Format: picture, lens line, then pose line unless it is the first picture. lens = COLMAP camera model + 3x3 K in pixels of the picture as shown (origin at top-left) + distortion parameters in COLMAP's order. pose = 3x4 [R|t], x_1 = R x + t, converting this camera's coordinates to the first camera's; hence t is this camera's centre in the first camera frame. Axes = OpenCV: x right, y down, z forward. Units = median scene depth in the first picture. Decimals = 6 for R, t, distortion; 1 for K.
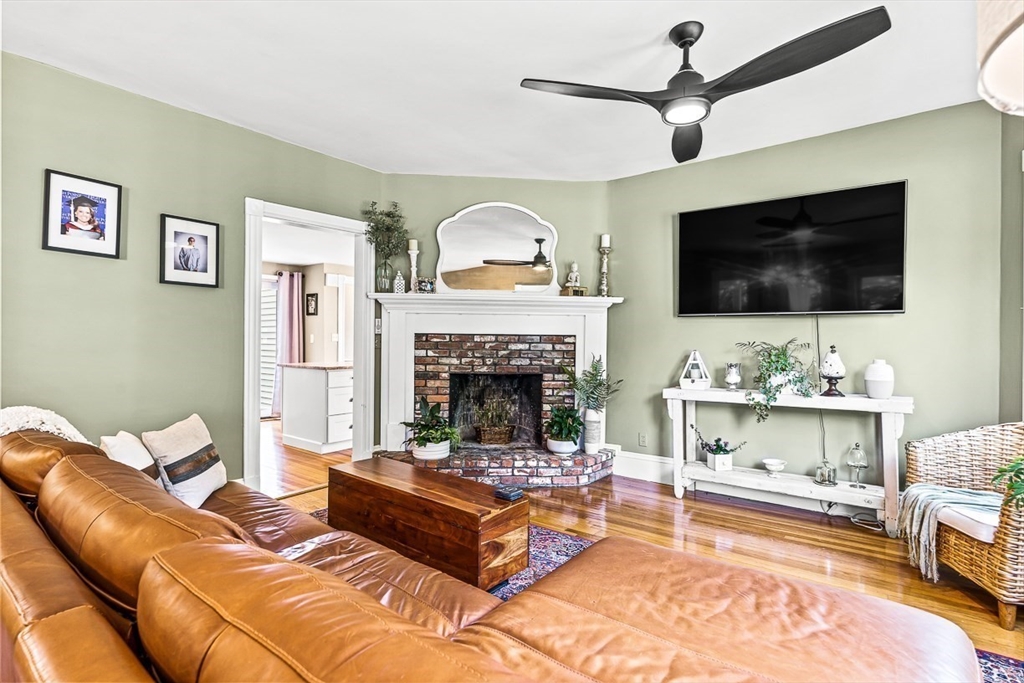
lens RADIAL K [[508.2, 0, 510.3], [0, 508.2, 342.3], [0, 0, 1]] dist [0.002467, -0.000932]
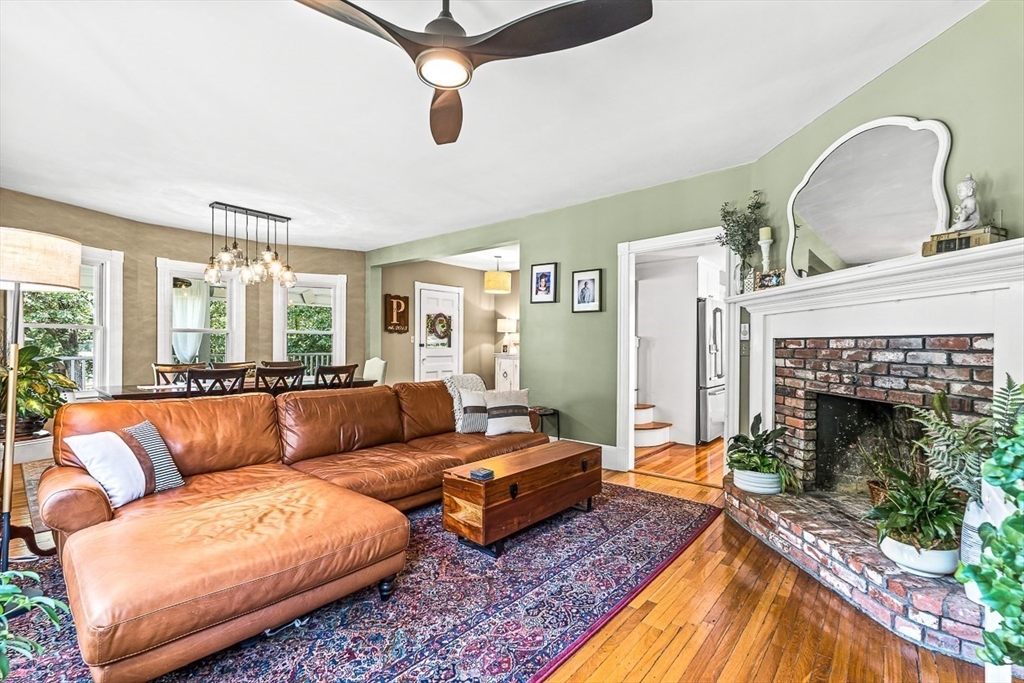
lens RADIAL K [[453.8, 0, 514.1], [0, 453.8, 344.8], [0, 0, 1]] dist [-0.002029, -0.000278]
pose [[-0.043113, -0.011658, -0.999002, 0.564699], [-0.009843, 0.999888, -0.011244, 0.004969], [0.999022, 0.009348, -0.043223, 0.602922]]
